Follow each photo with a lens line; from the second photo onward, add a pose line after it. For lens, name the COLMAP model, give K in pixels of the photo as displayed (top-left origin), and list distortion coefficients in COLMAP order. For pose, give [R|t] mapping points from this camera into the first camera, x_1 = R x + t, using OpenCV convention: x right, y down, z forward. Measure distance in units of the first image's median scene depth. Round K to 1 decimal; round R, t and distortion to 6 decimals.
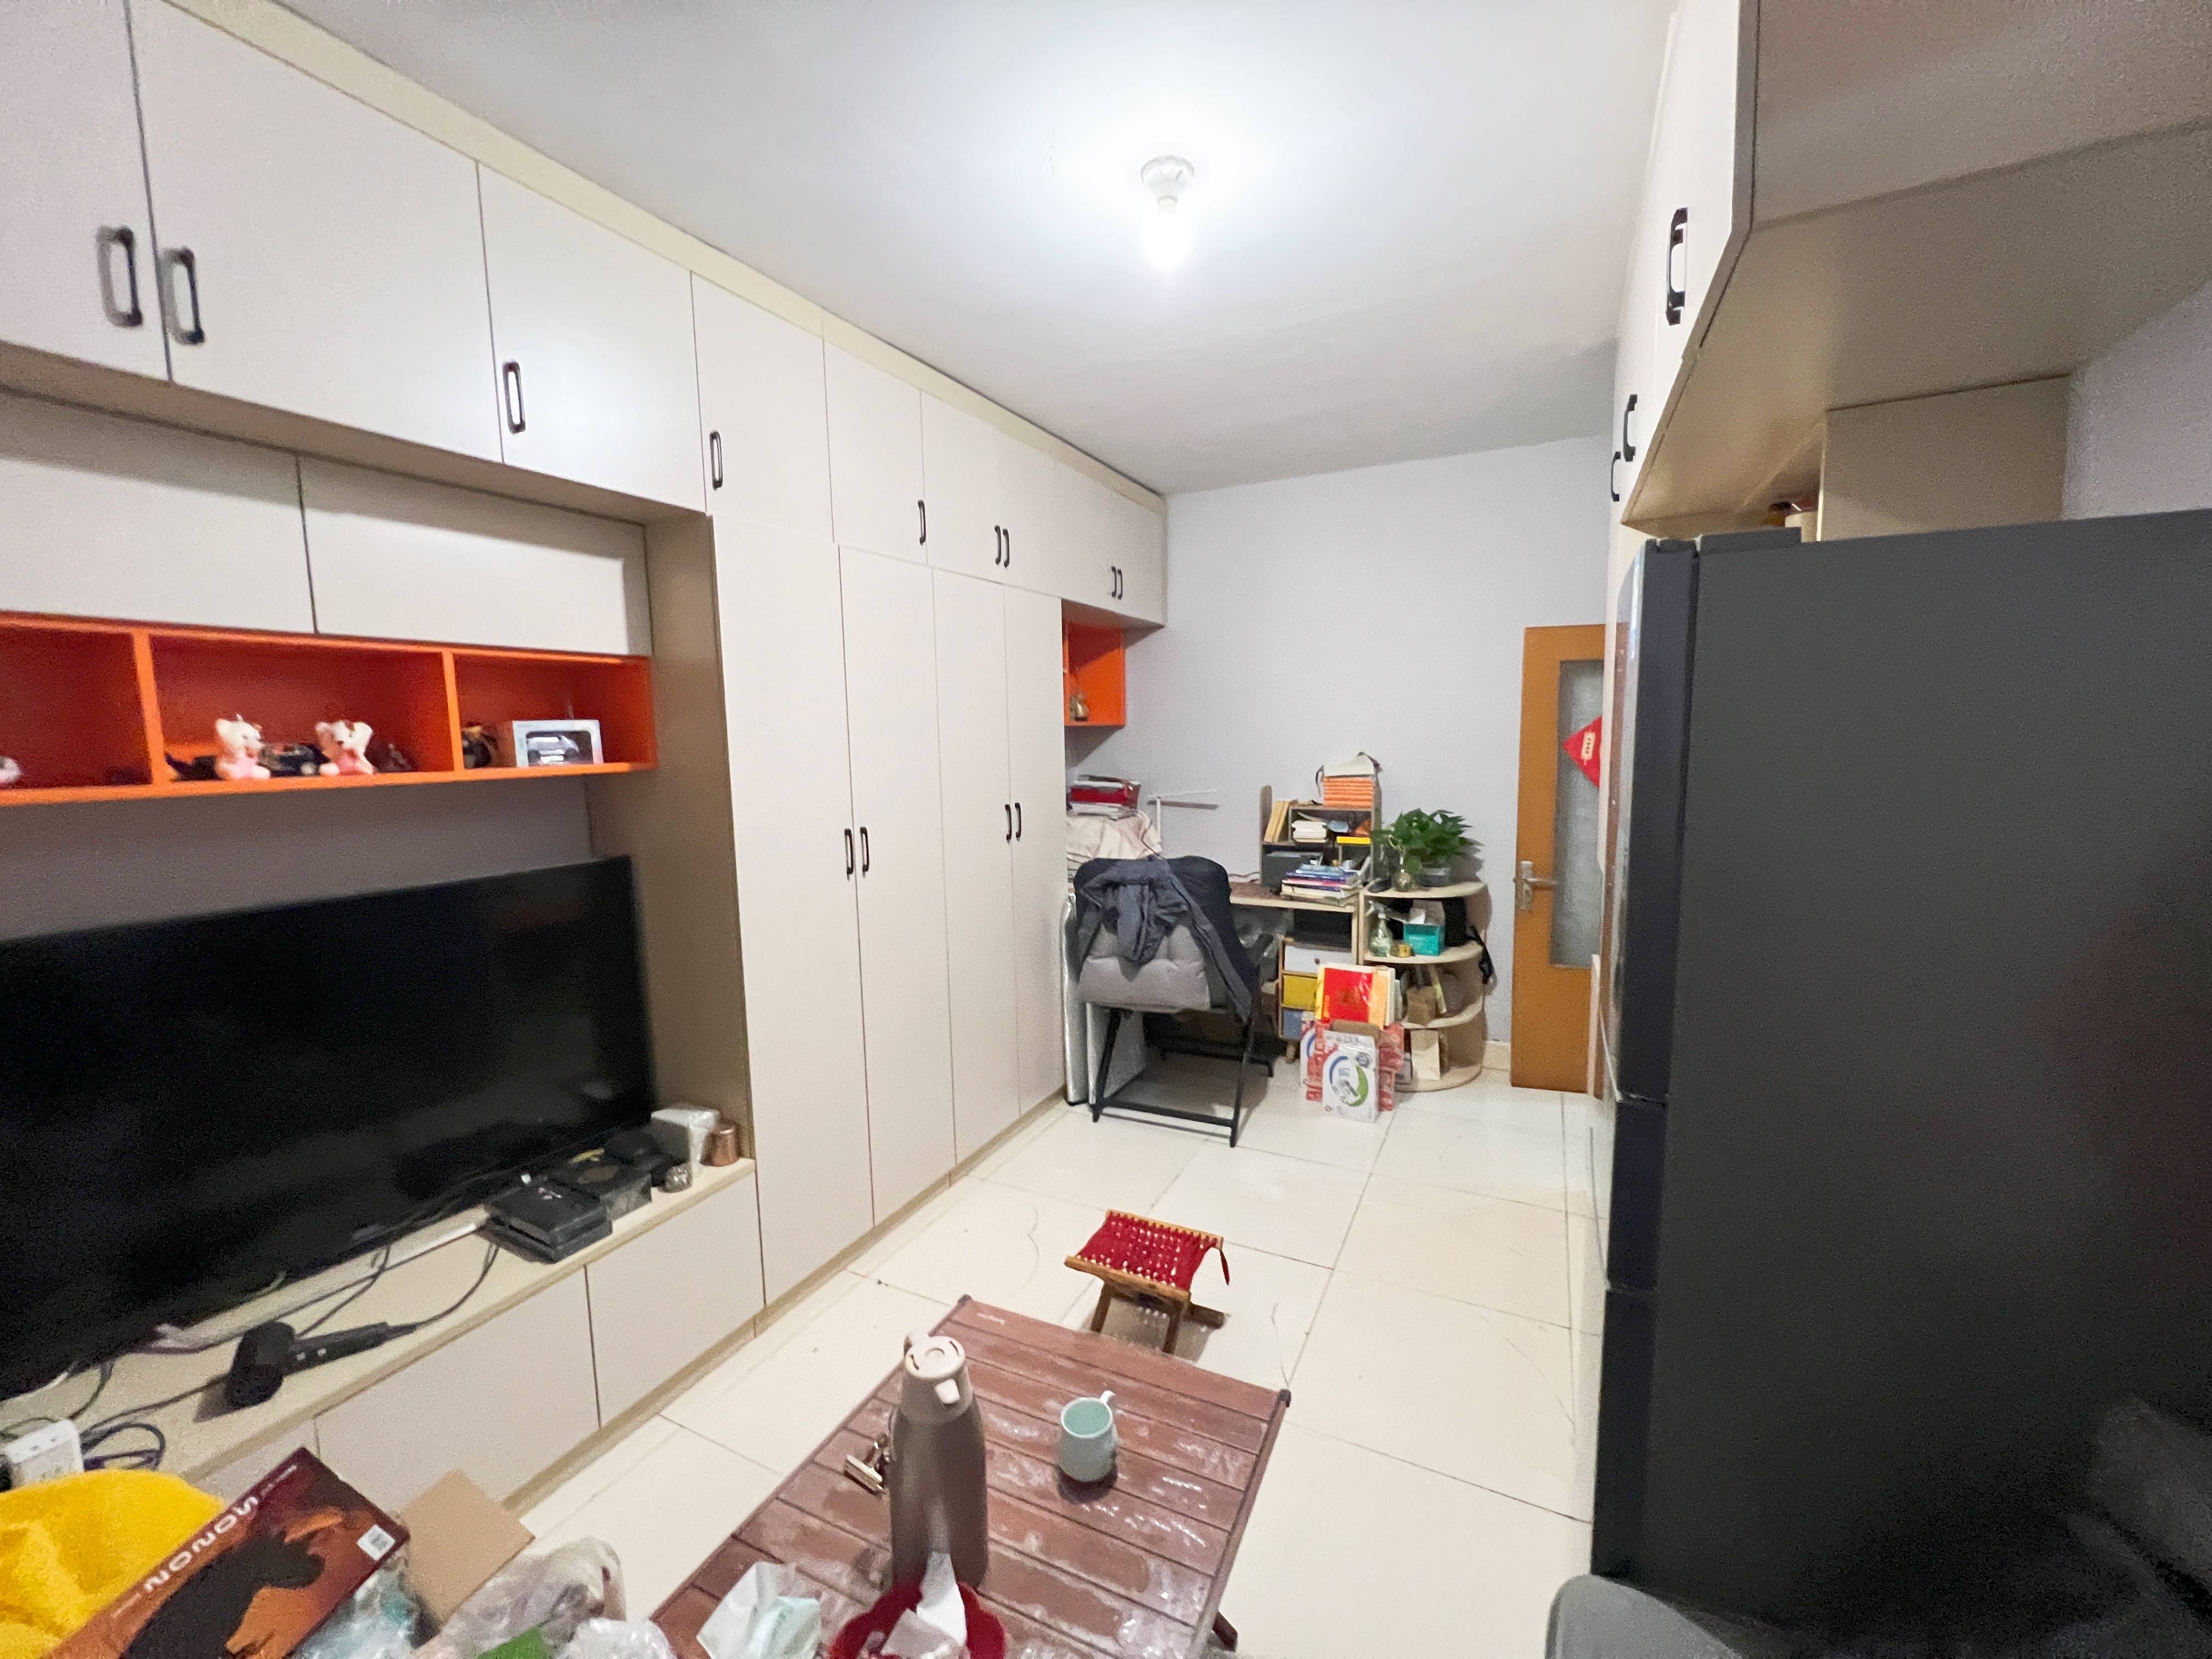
lens RADIAL K [[888.9, 0, 1102.4], [0, 888.9, 826.7], [0, 0, 1]] dist [-0.003837, 0.000321]
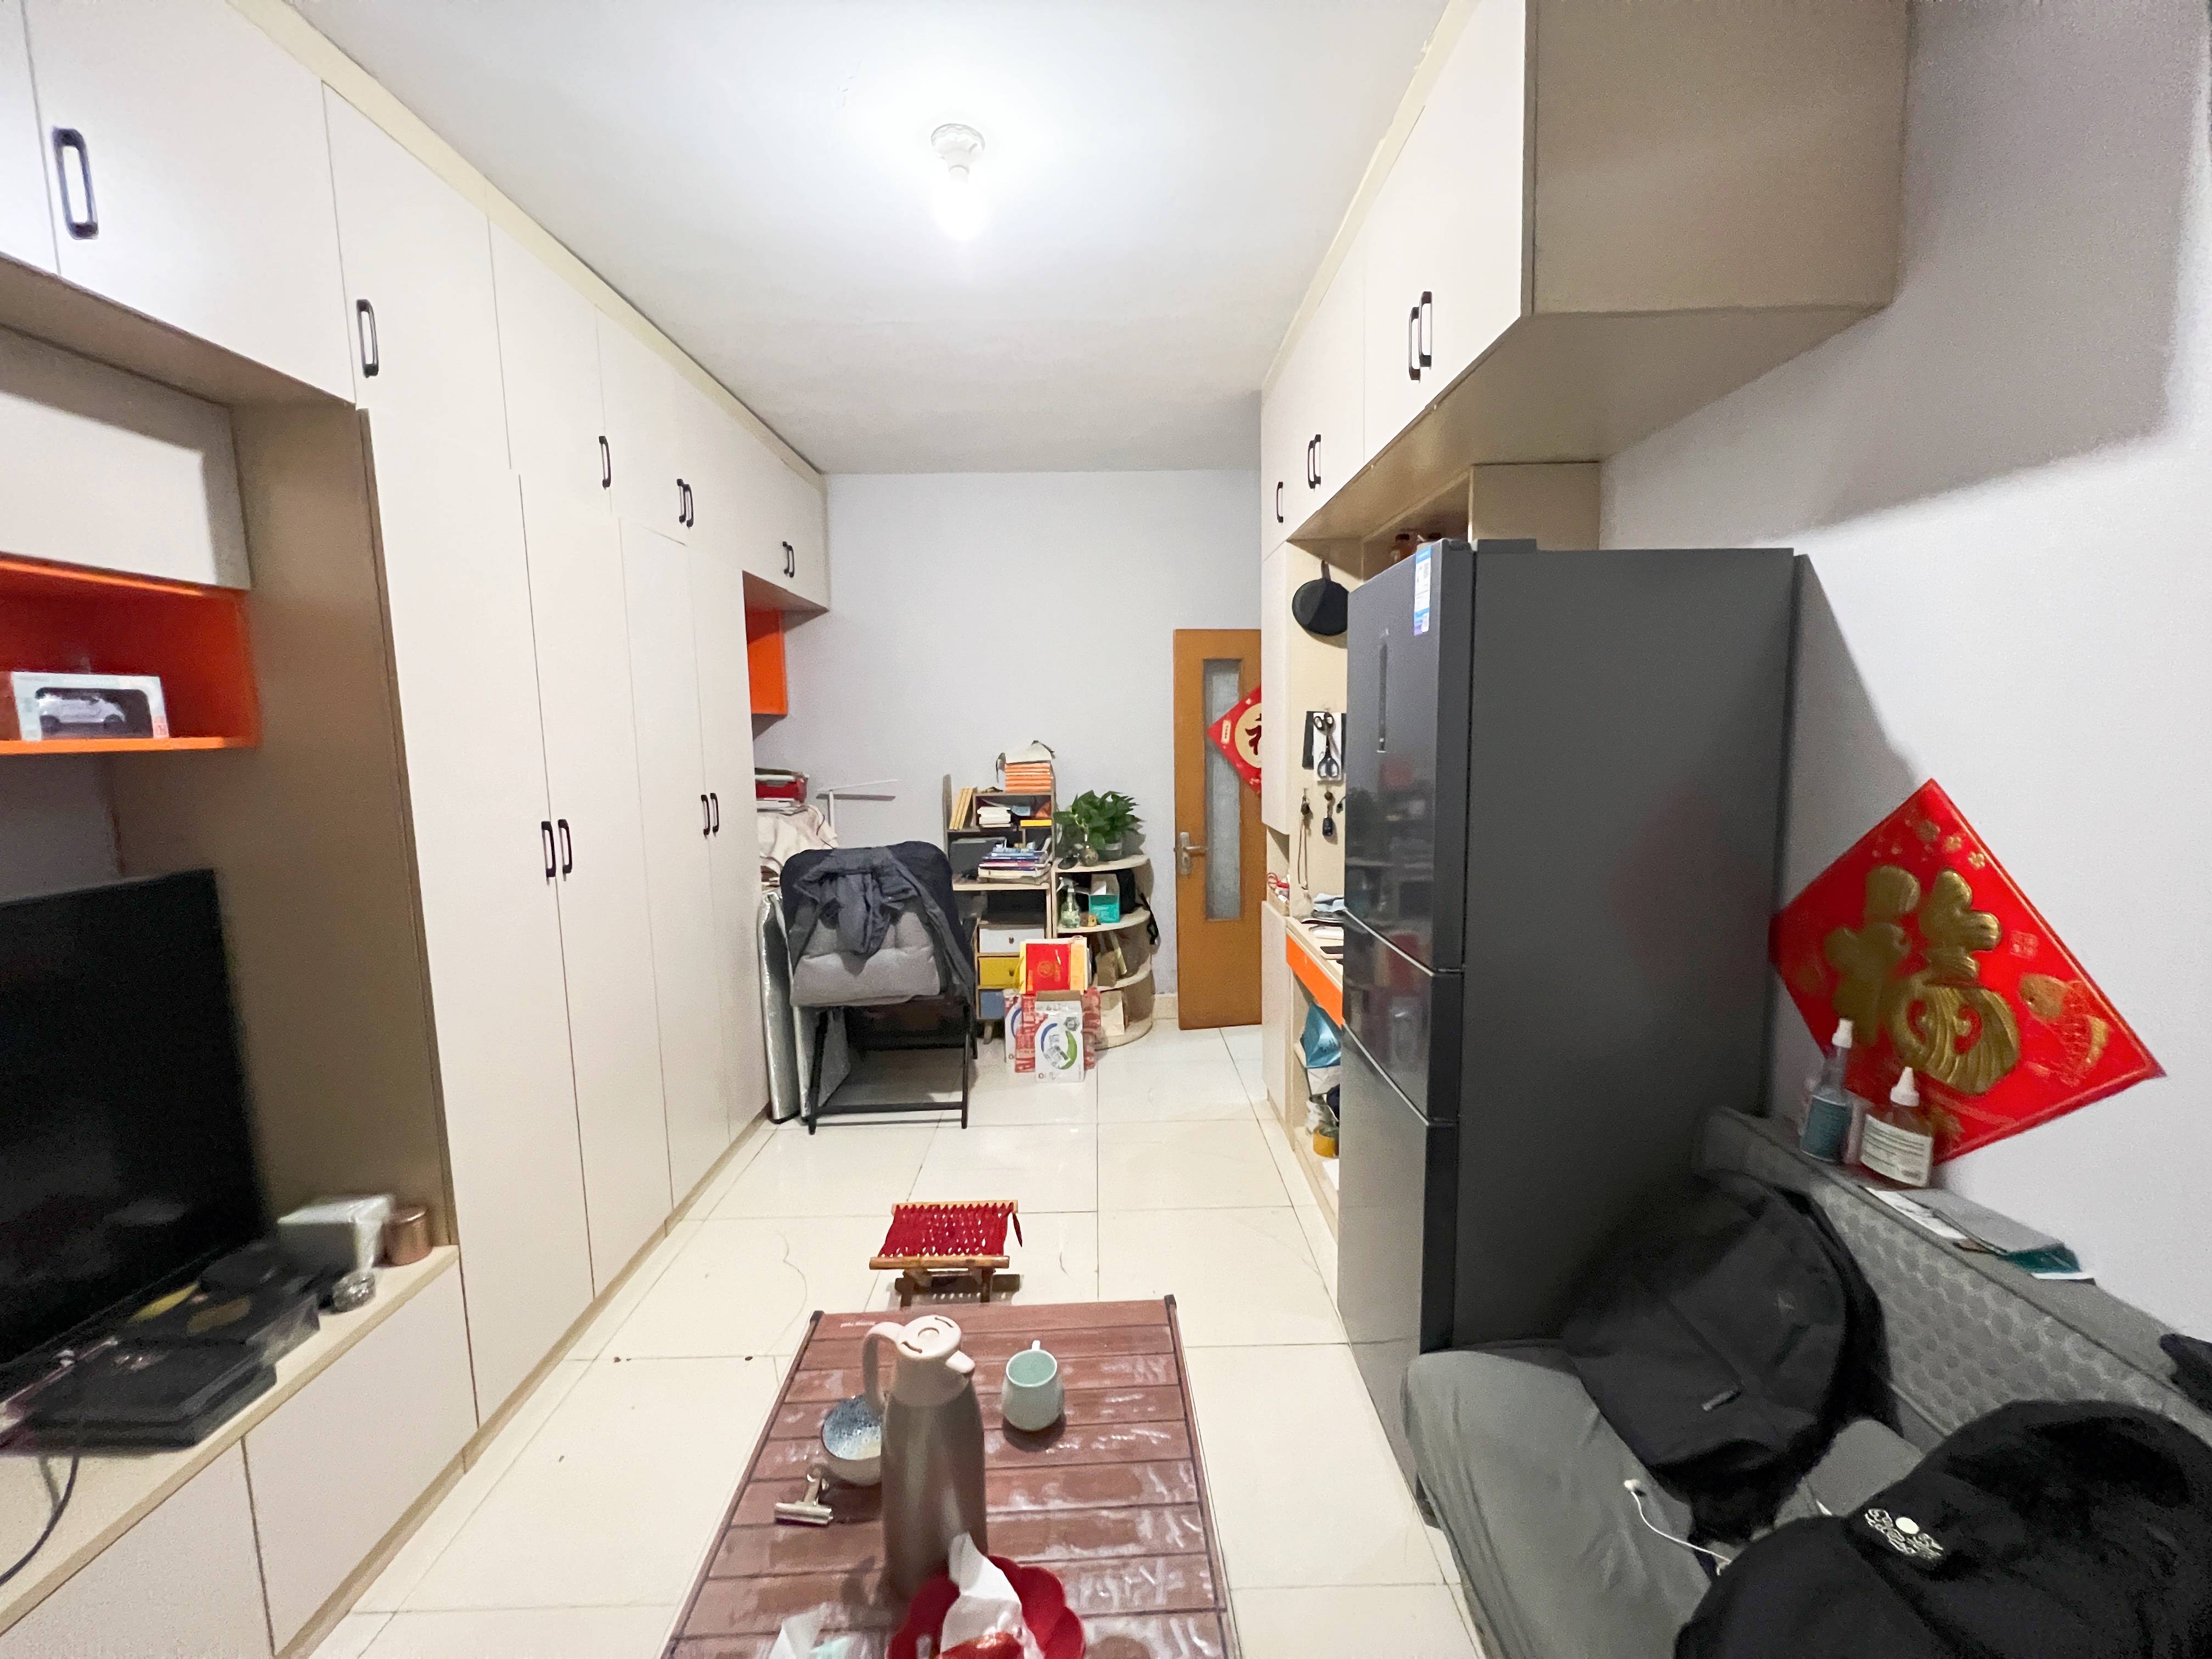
lens RADIAL K [[888.9, 0, 1110.3], [0, 888.9, 828.1], [0, 0, 1]] dist [-0.003837, 0.000321]
pose [[0.887145, -0.049956, 0.458779, -0.206509], [0.052609, 0.998591, 0.007004, 0.031023], [-0.458483, 0.017922, 0.888523, 0.032763]]
